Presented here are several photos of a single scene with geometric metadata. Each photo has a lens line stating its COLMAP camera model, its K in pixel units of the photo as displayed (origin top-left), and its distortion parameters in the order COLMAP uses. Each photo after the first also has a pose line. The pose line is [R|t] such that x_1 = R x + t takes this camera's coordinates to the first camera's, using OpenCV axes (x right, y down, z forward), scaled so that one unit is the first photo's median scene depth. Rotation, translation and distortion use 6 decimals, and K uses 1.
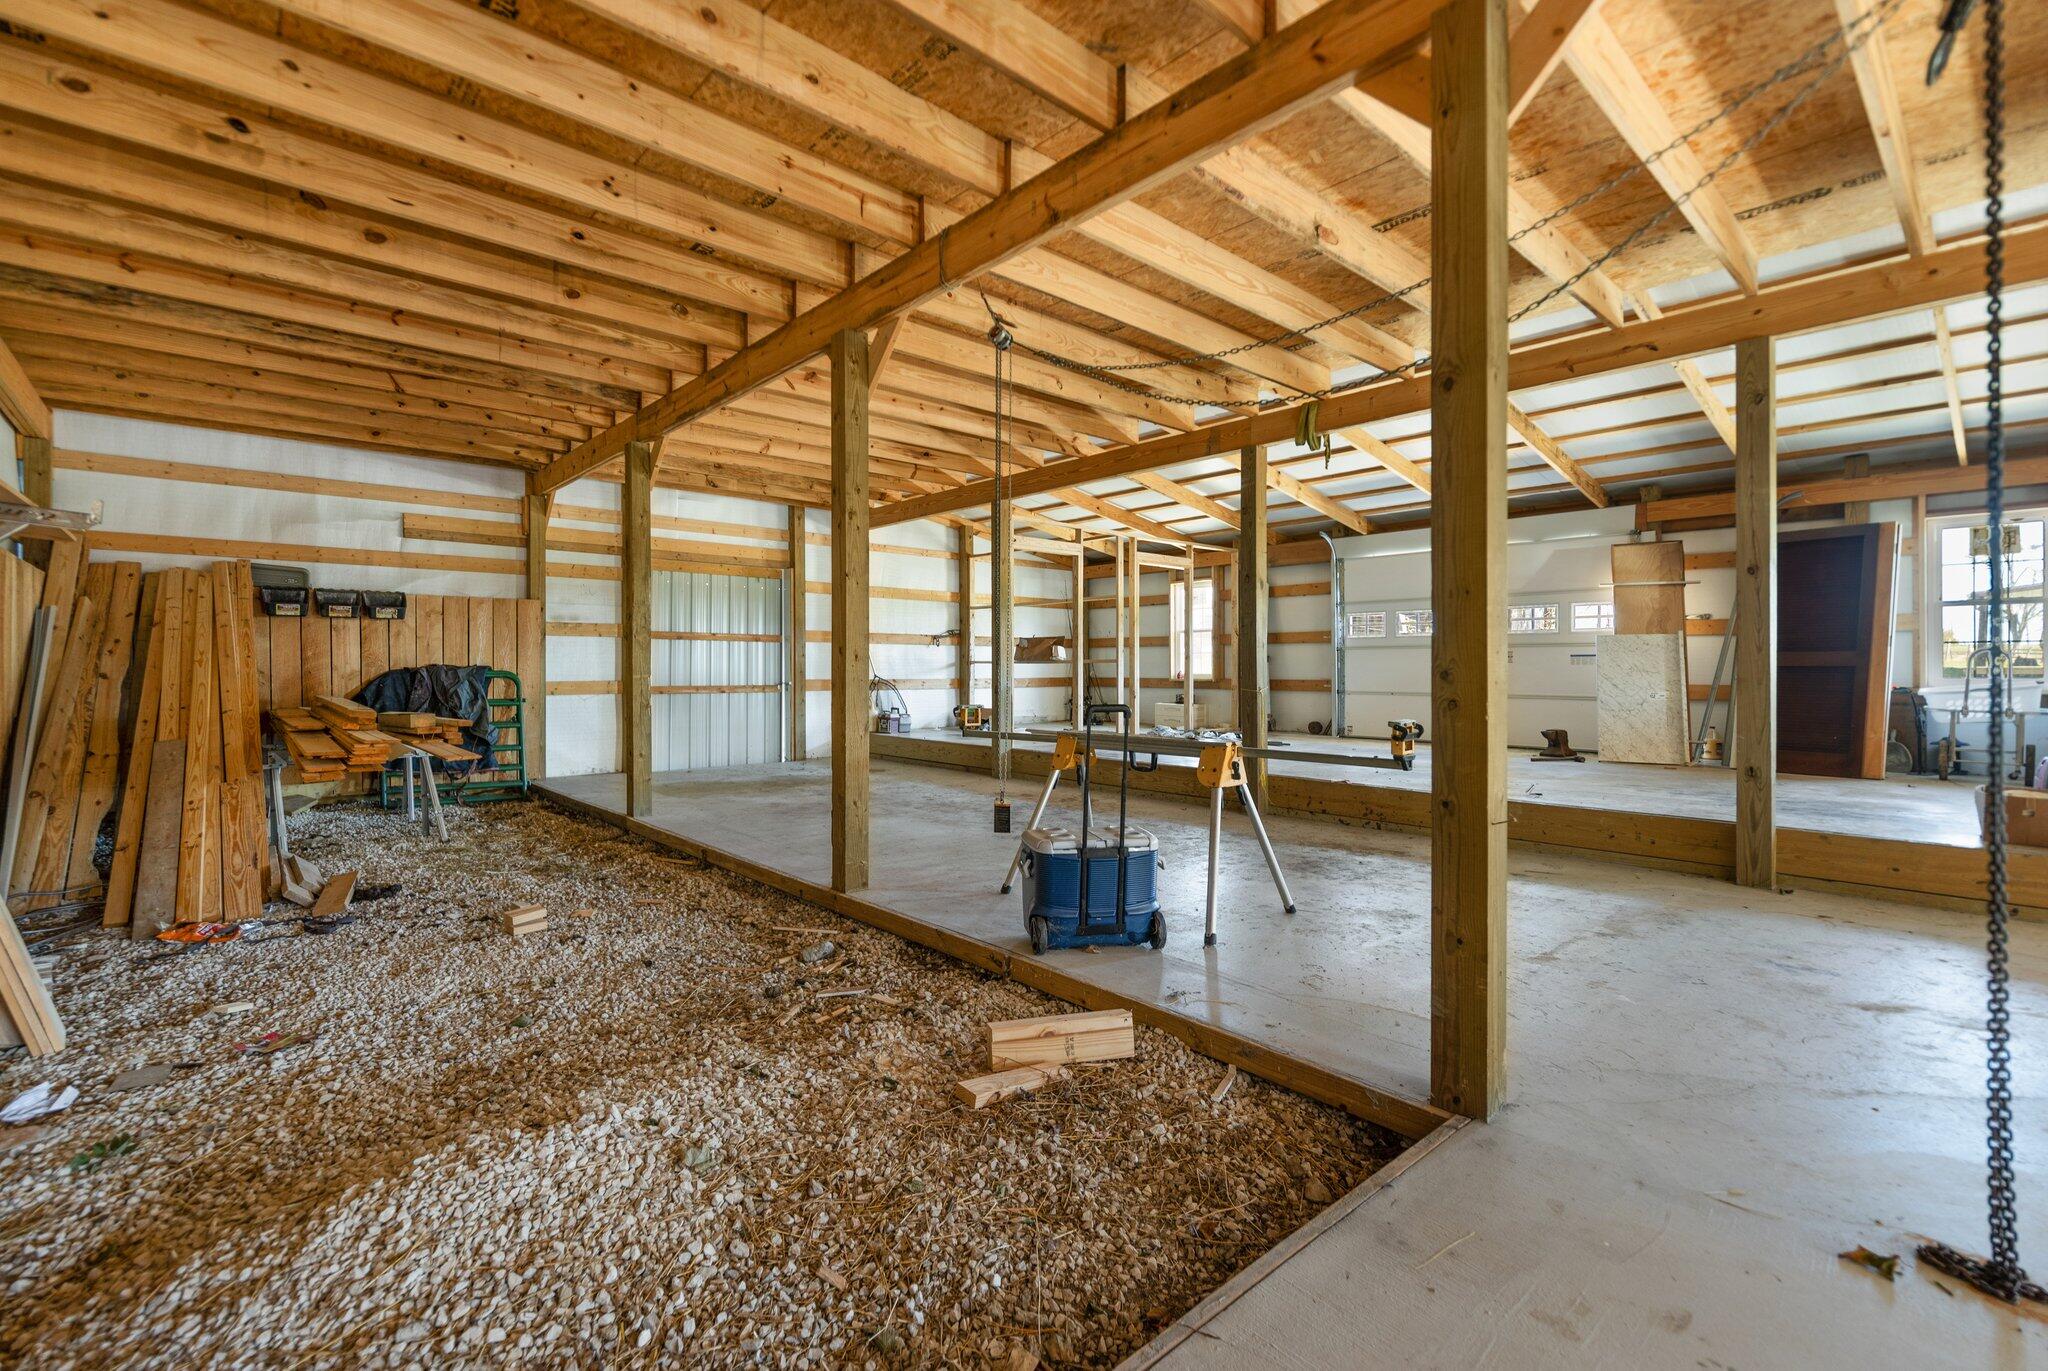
lens RADIAL K [[920.4, 0, 1024.0], [0, 920.4, 685.5], [0, 0, 1]] dist [-0.001771, -0.000104]
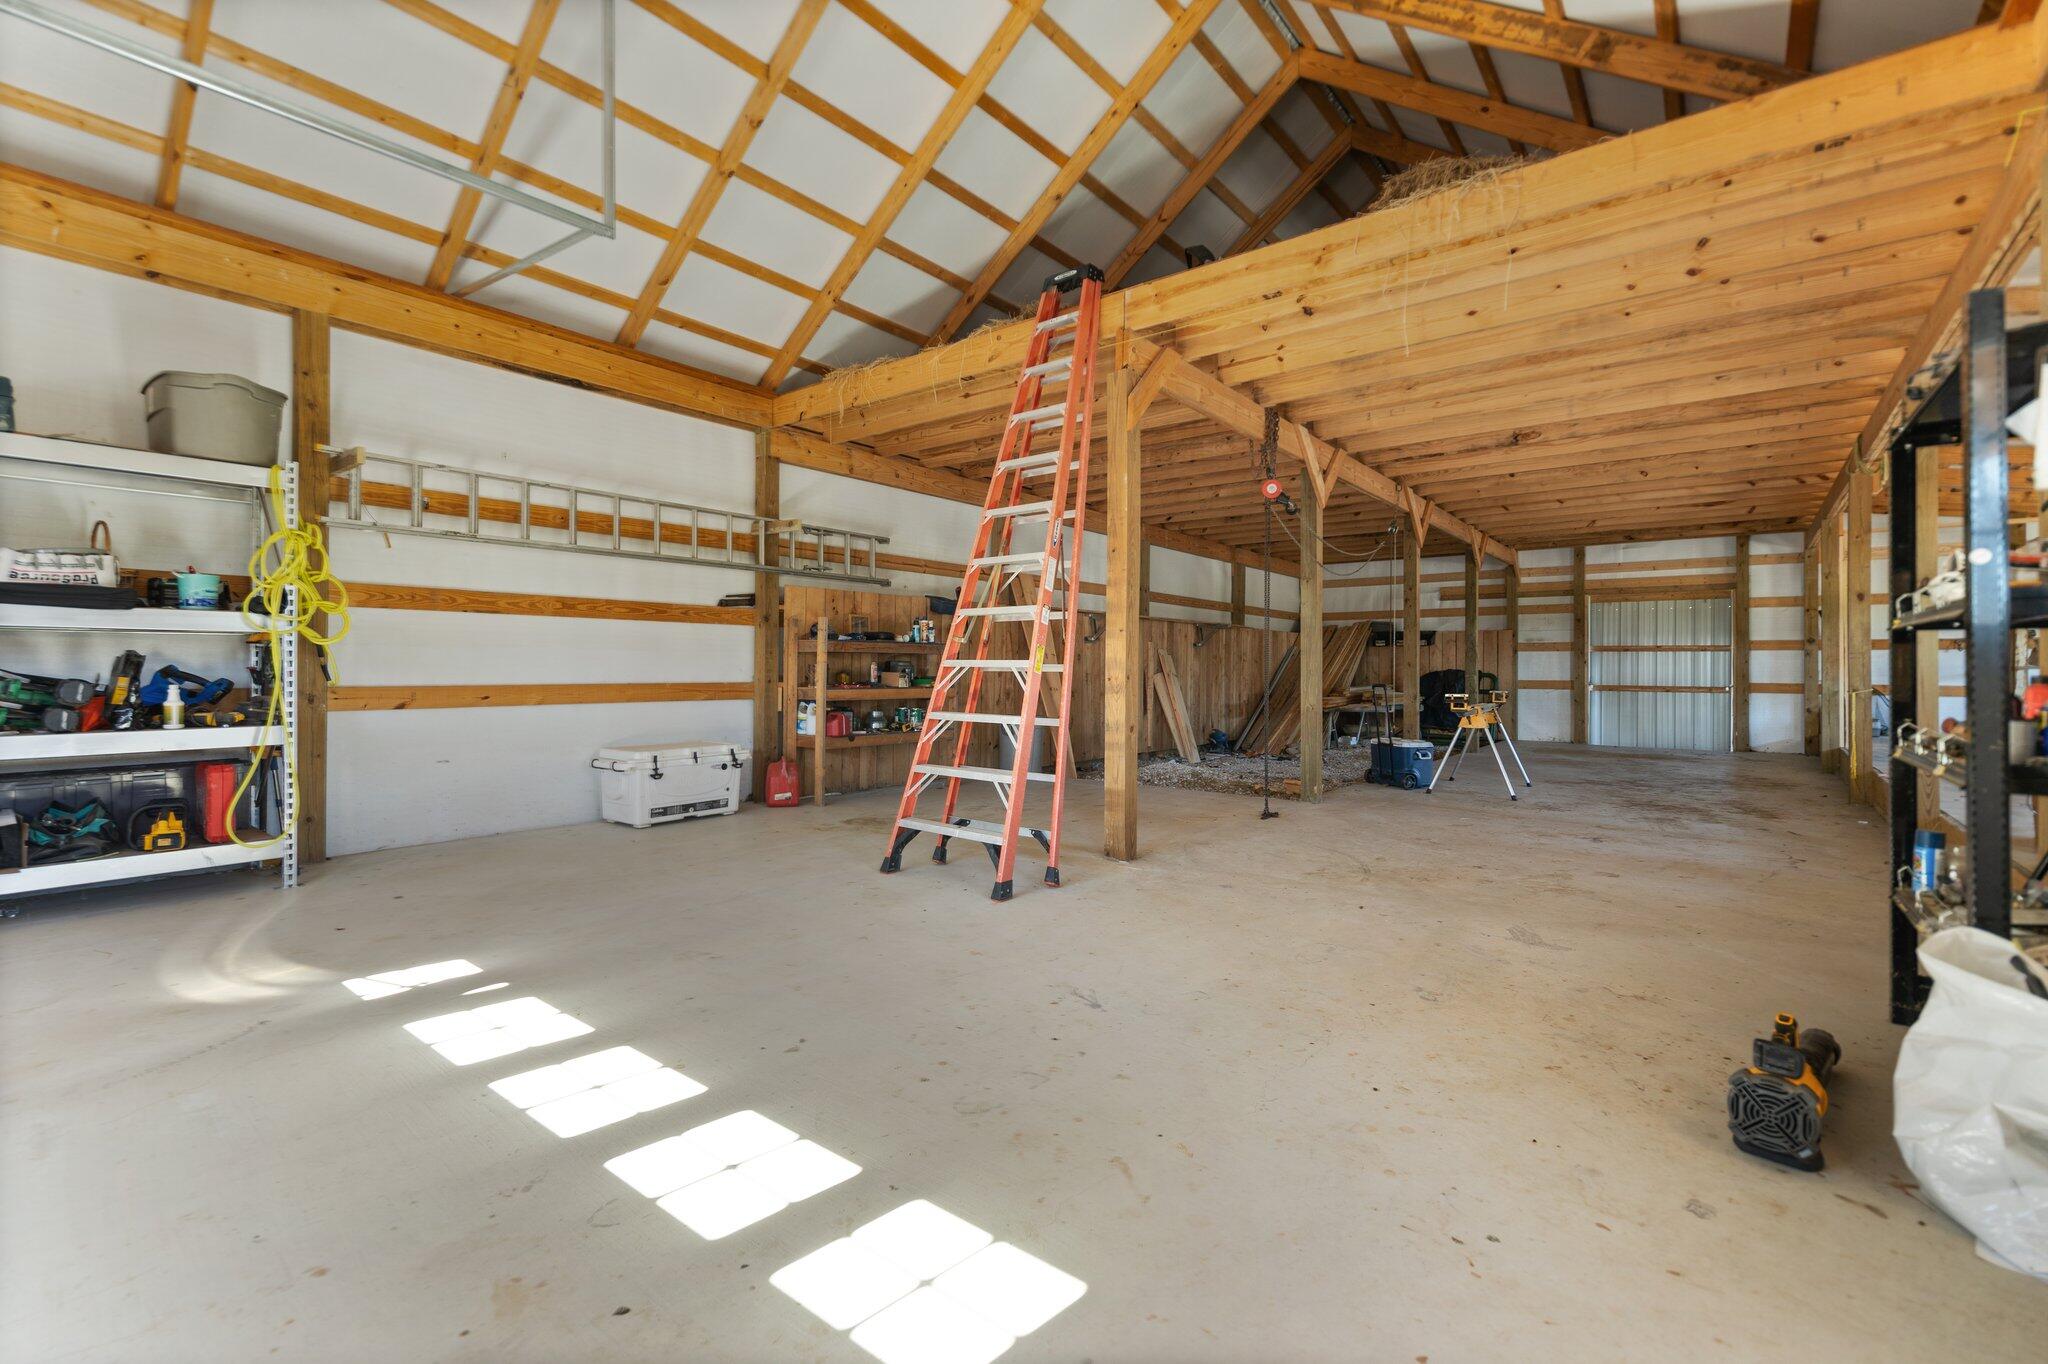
lens RADIAL K [[865.5, 0, 1024.0], [0, 865.5, 682.0], [0, 0, 1]] dist [0.002433, 0.000091]
pose [[0.159177, 0.015765, -0.987124, 0.816720], [-0.024161, 0.999635, 0.012068, 0.001230], [0.986954, 0.021929, 0.159500, -0.087311]]
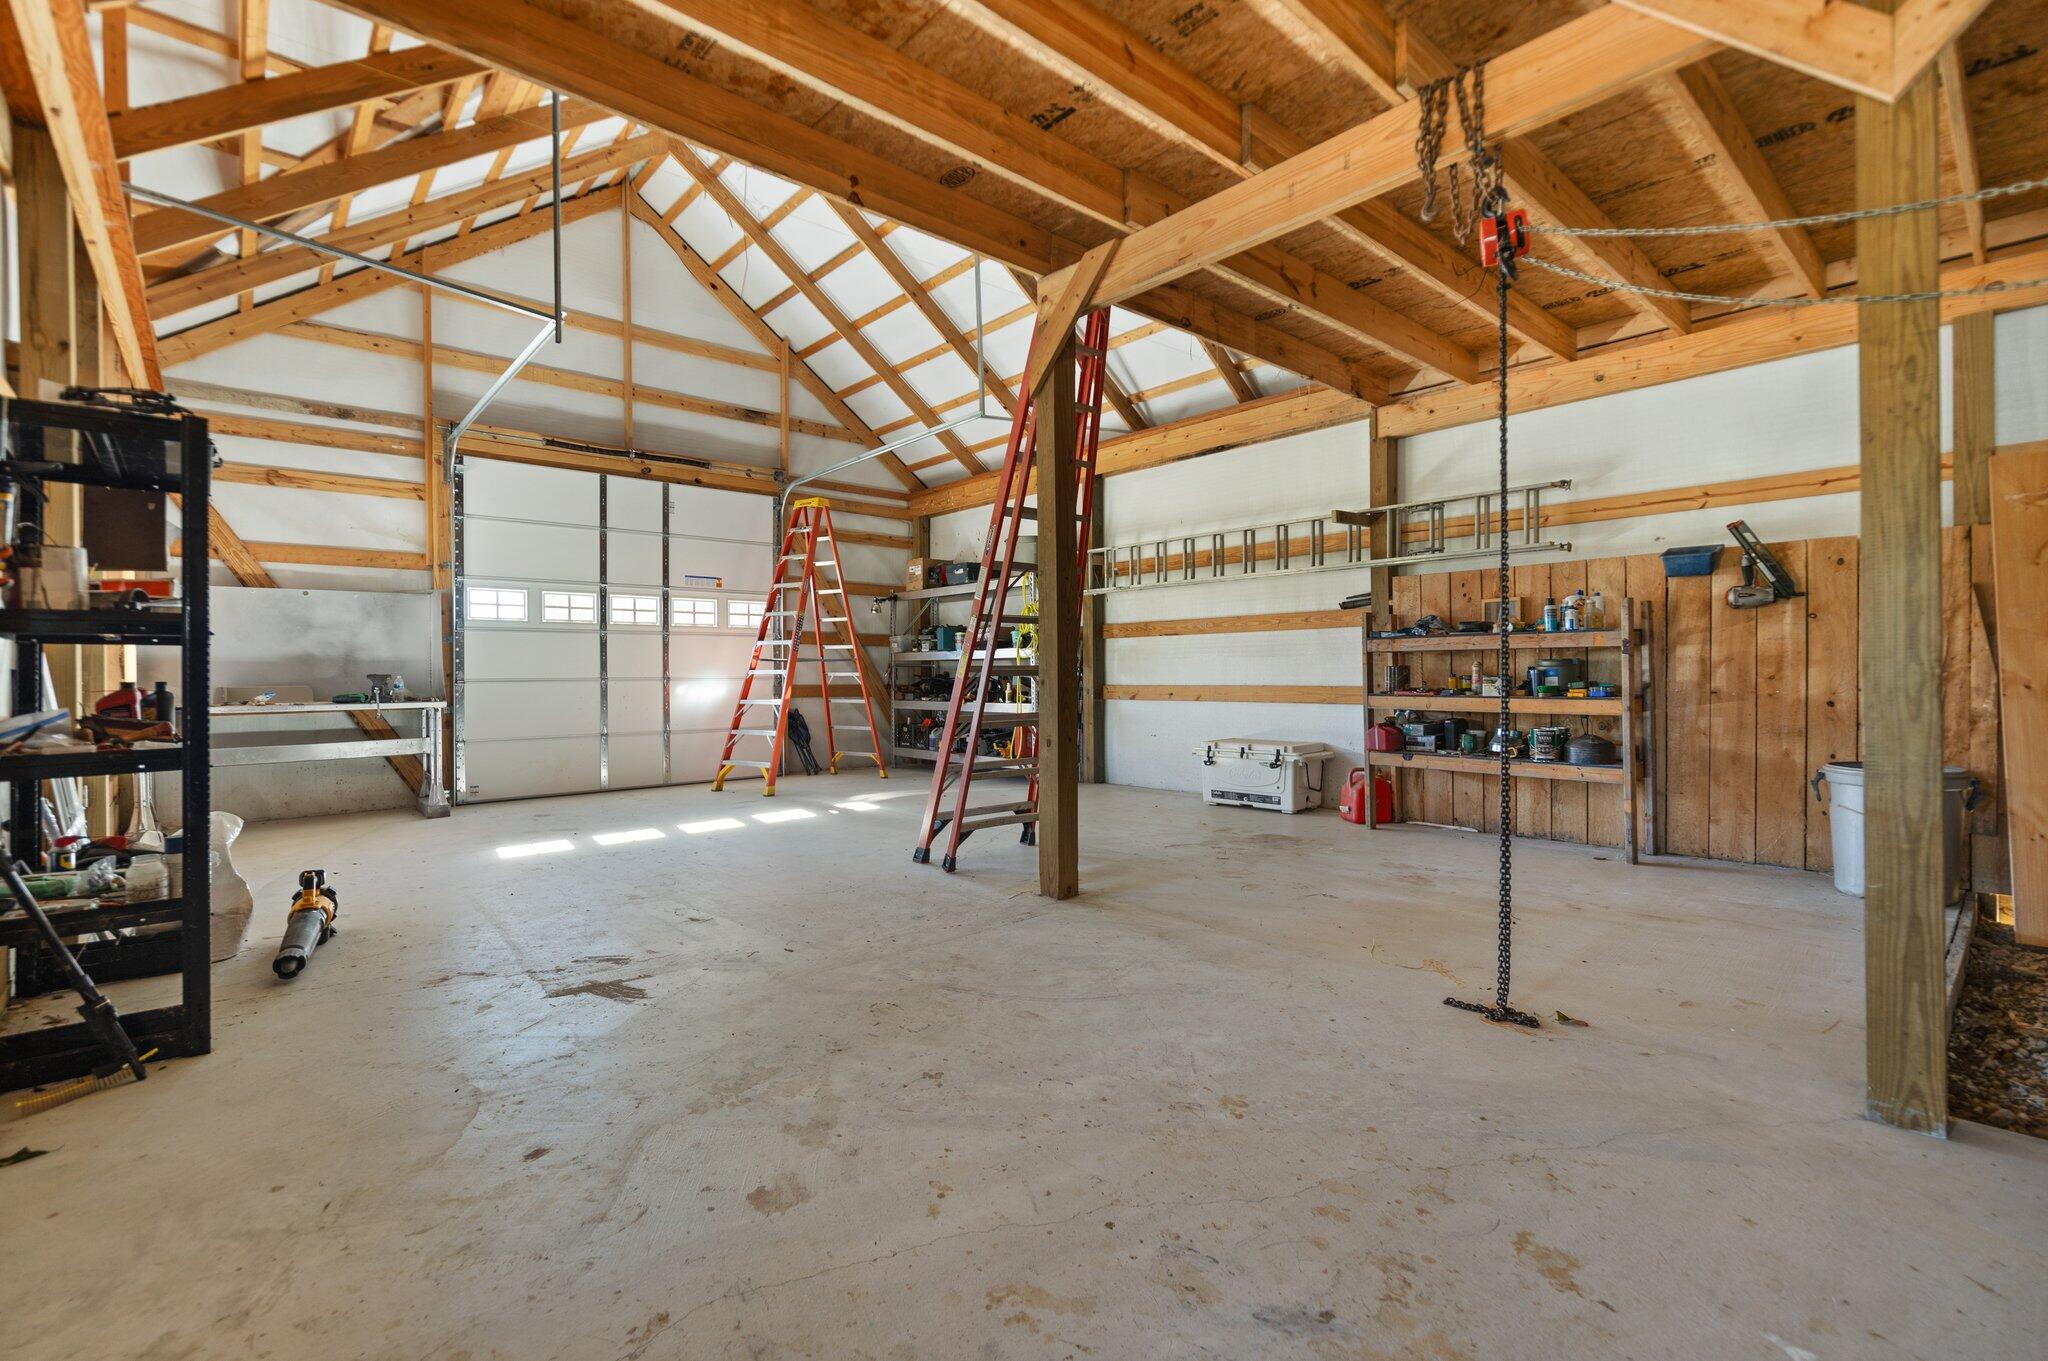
lens RADIAL K [[901.3, 0, 1018.0], [0, 901.3, 673.1], [0, 0, 1]] dist [0.003188, 0.000280]
pose [[-0.999916, 0.008499, 0.009833, 0.334011], [0.008684, 0.999784, 0.018881, -0.010461], [-0.009671, 0.018965, -0.999773, 0.511103]]
